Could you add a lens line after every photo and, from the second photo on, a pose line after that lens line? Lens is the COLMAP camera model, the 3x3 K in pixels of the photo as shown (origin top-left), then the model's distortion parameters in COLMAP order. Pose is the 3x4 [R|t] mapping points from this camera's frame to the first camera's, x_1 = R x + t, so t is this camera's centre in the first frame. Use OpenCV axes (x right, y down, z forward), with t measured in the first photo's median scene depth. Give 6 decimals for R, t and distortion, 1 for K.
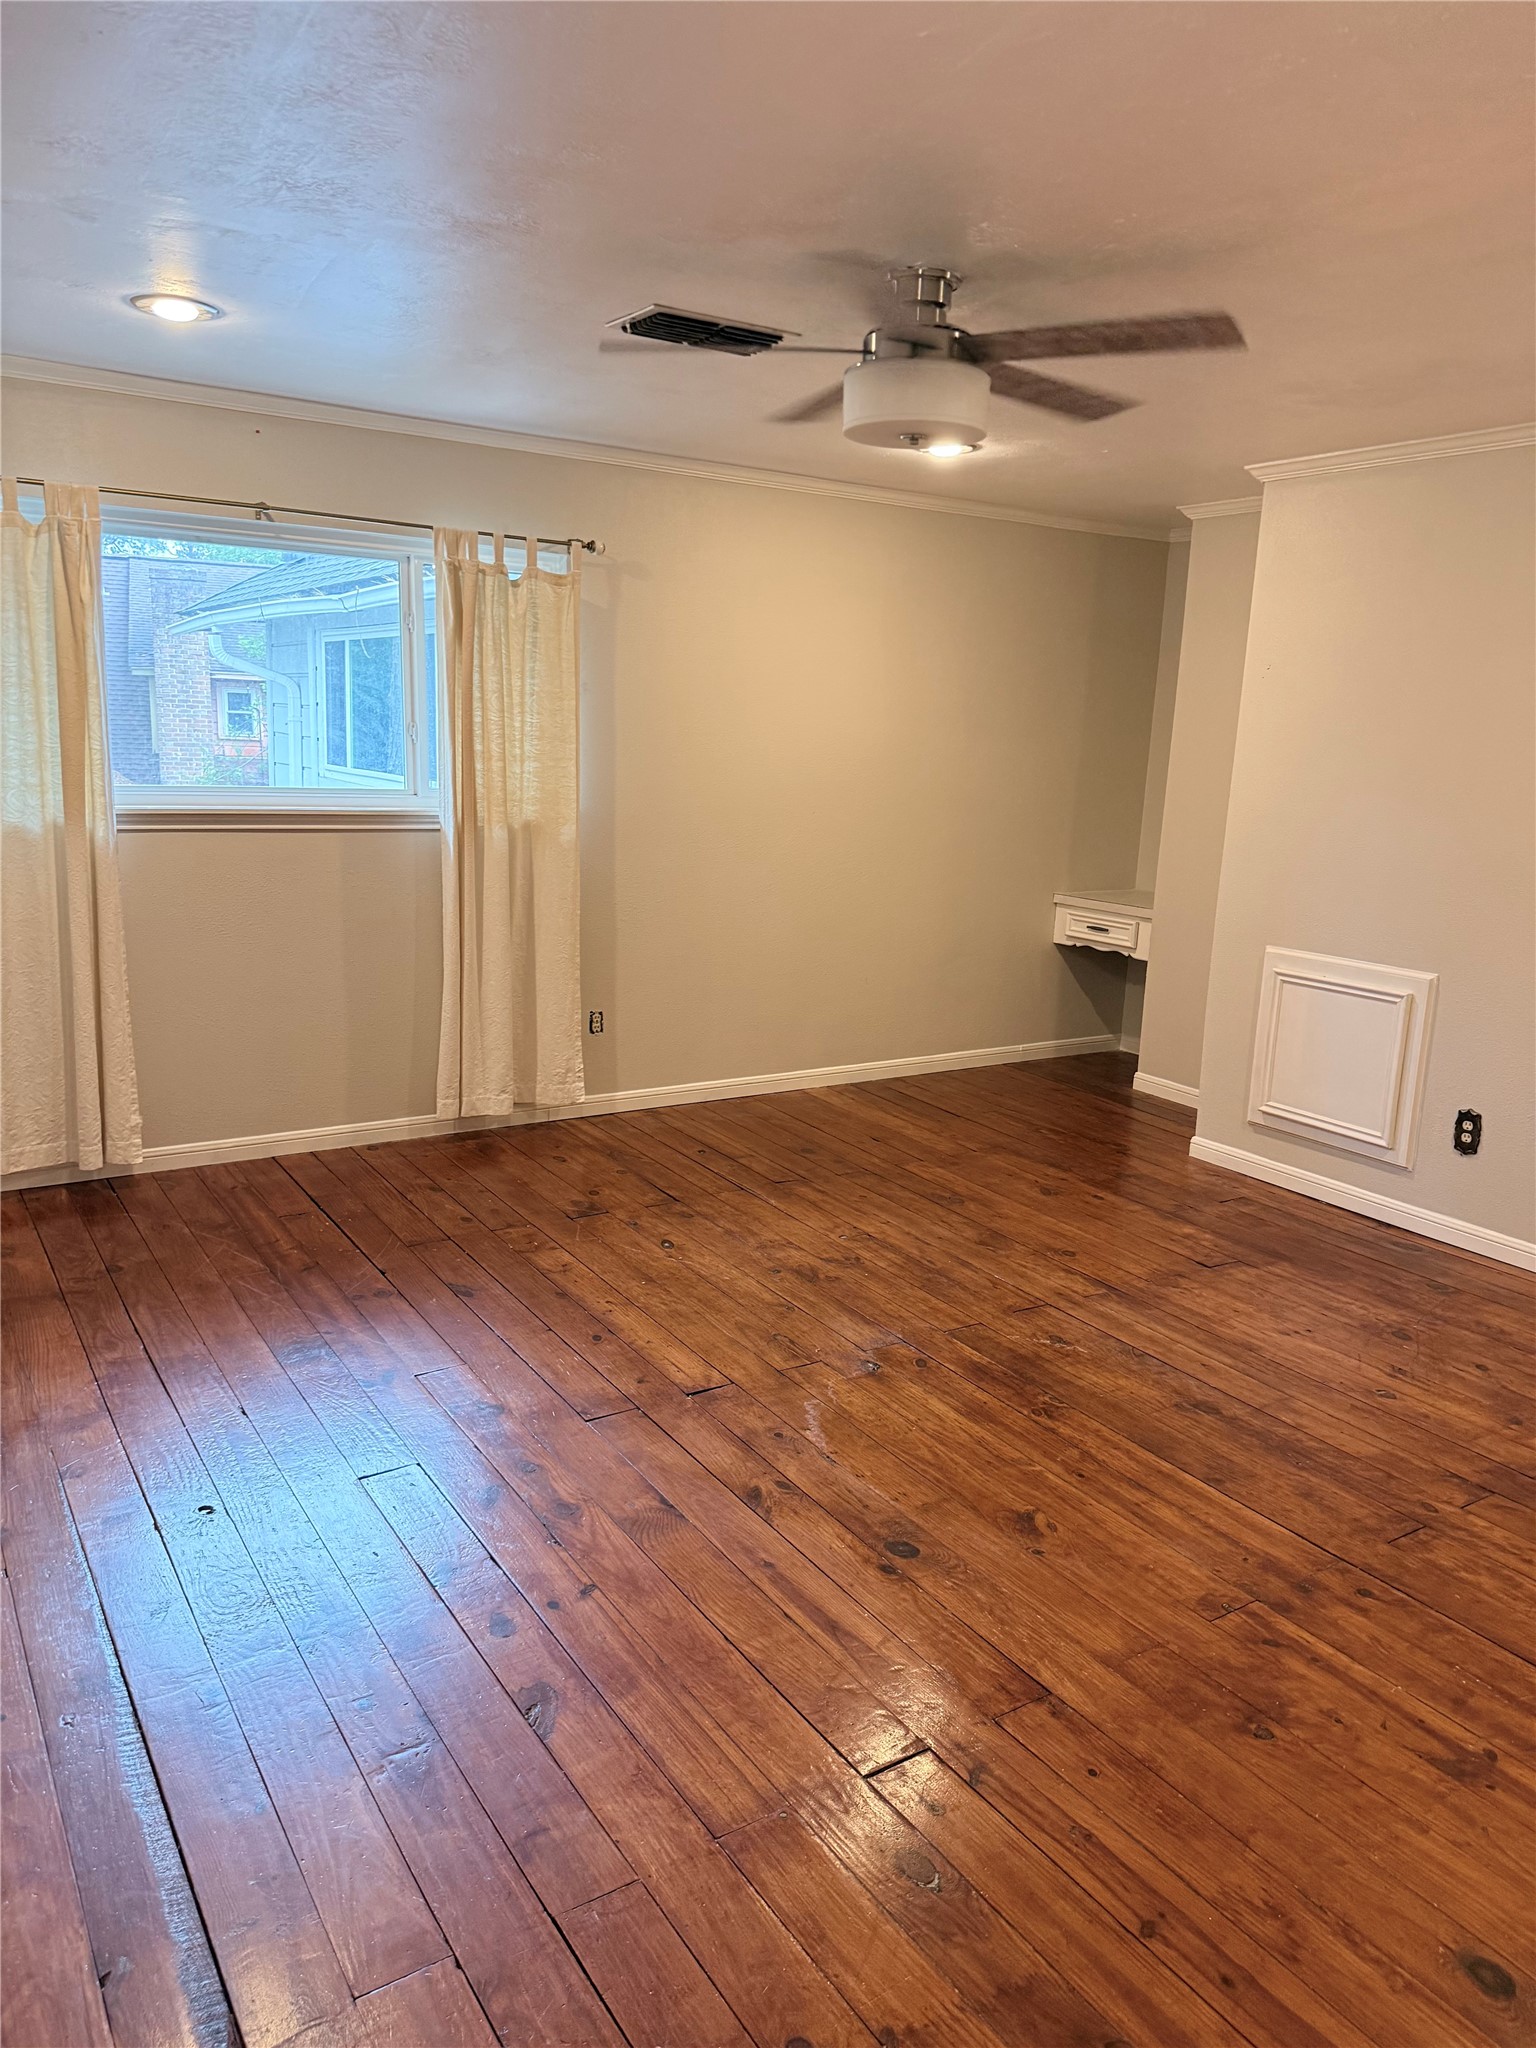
lens RADIAL K [[1451.4, 0, 758.5], [0, 1451.4, 1017.1], [0, 0, 1]] dist [0.029827, -0.037689]
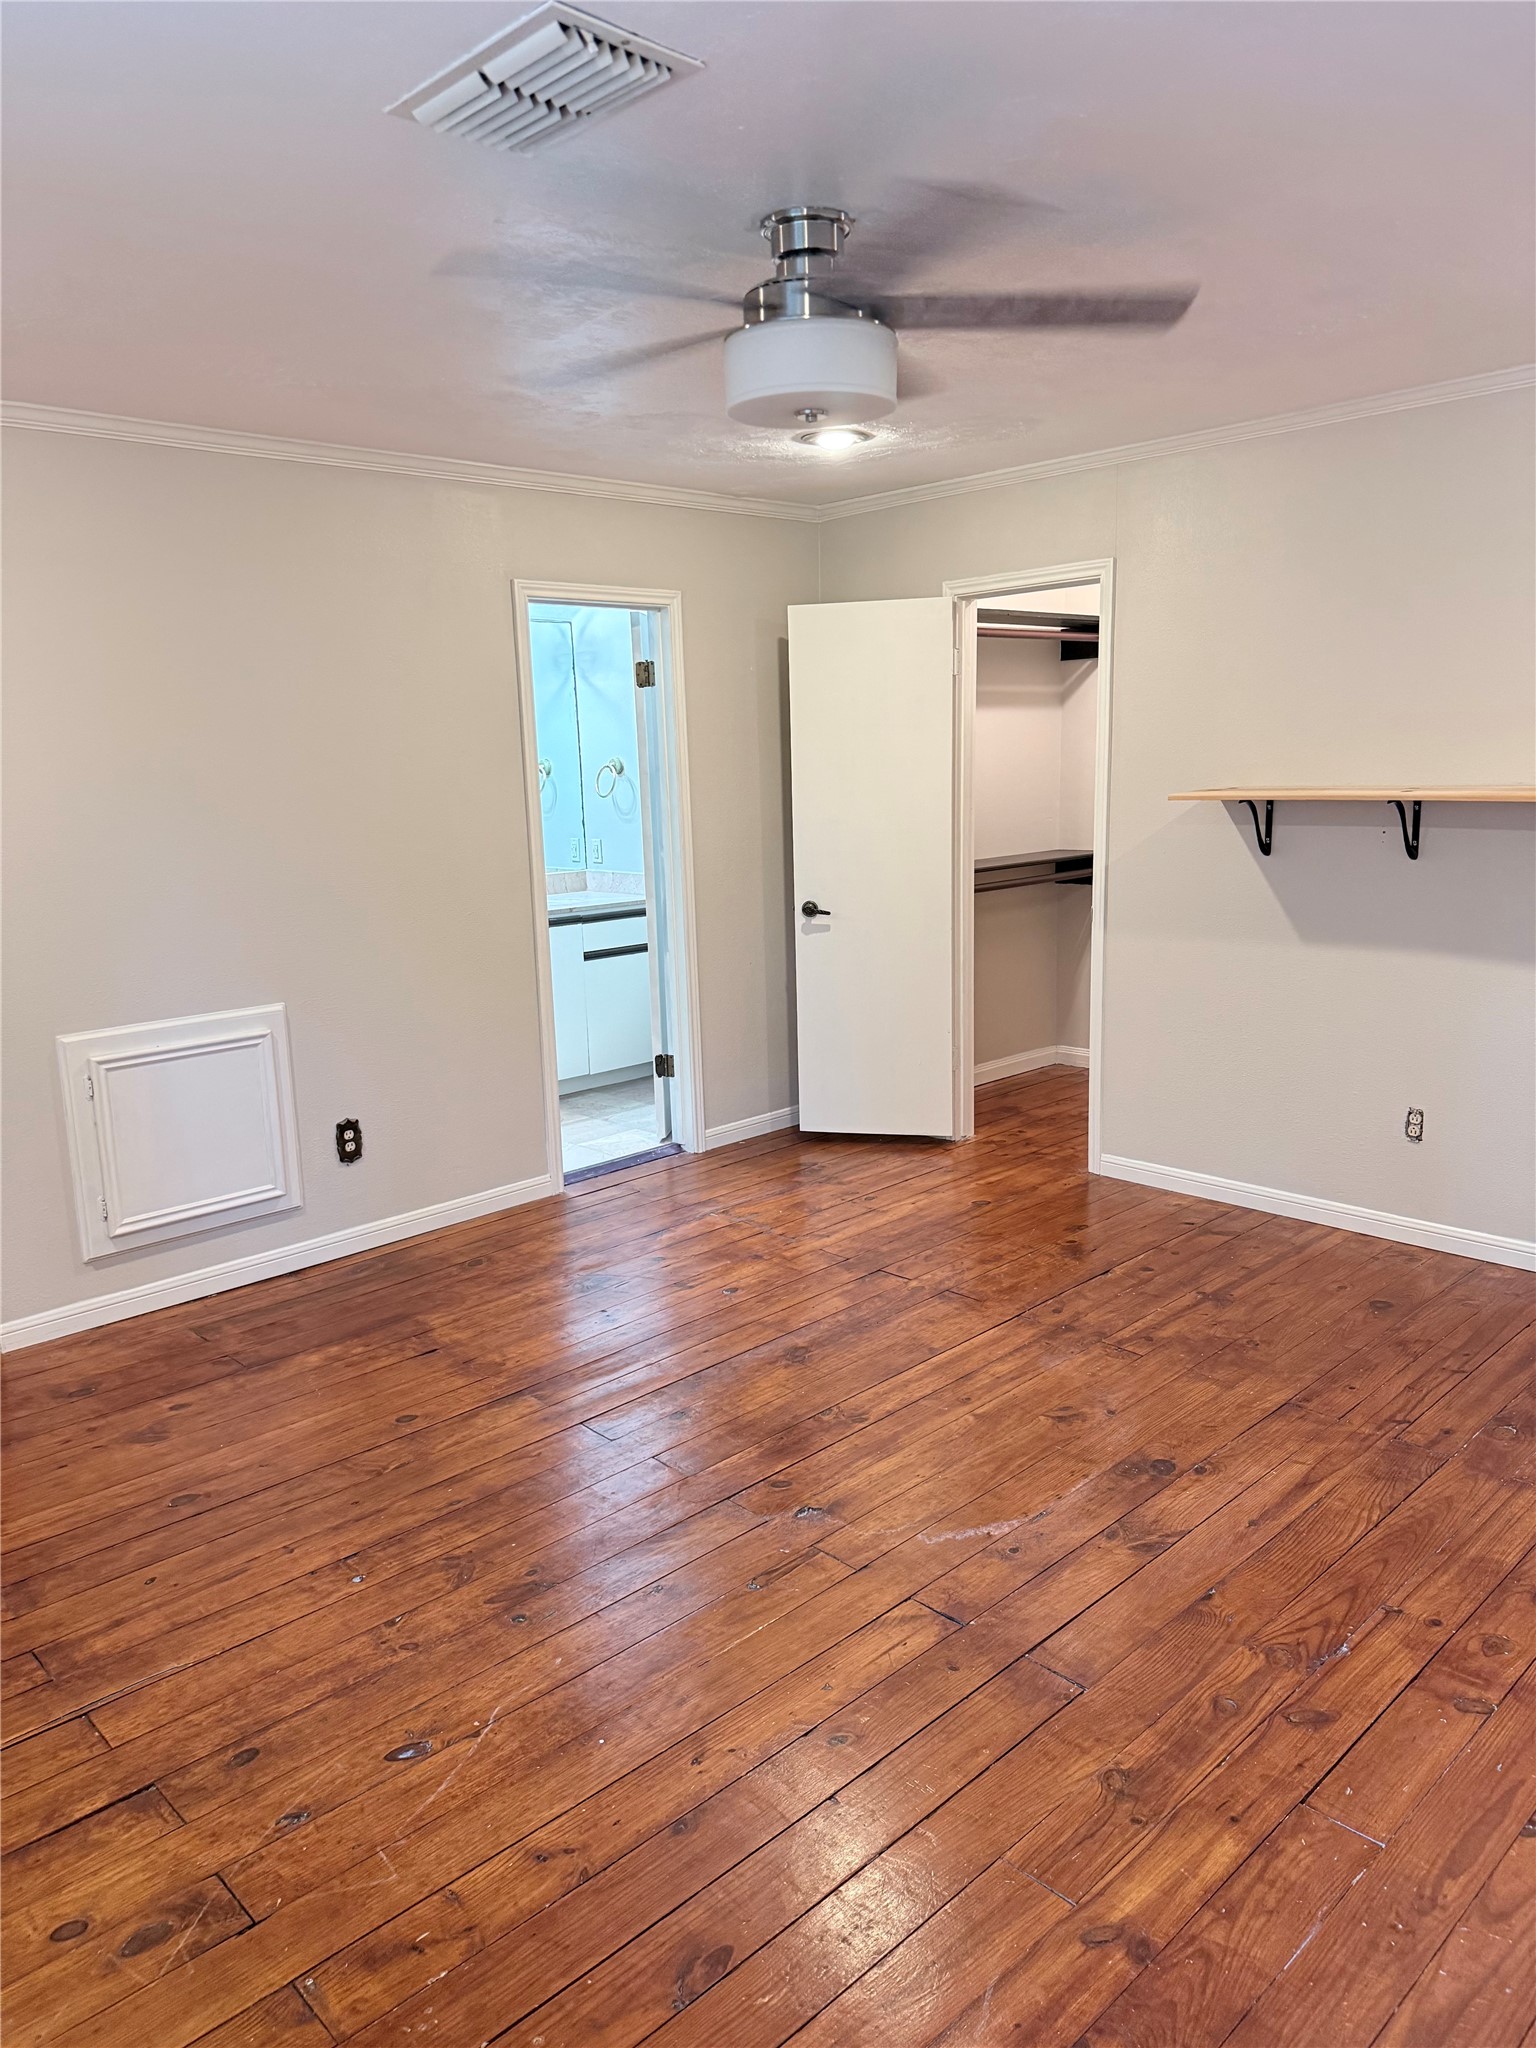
lens RADIAL K [[1451.4, 0, 755.9], [0, 1451.4, 1029.6], [0, 0, 1]] dist [0.029827, -0.037689]
pose [[-0.205241, -0.219189, 0.953851, -0.535828], [0.215447, 0.940574, 0.262496, -0.204086], [-0.954704, 0.259379, -0.145821, 0.874622]]
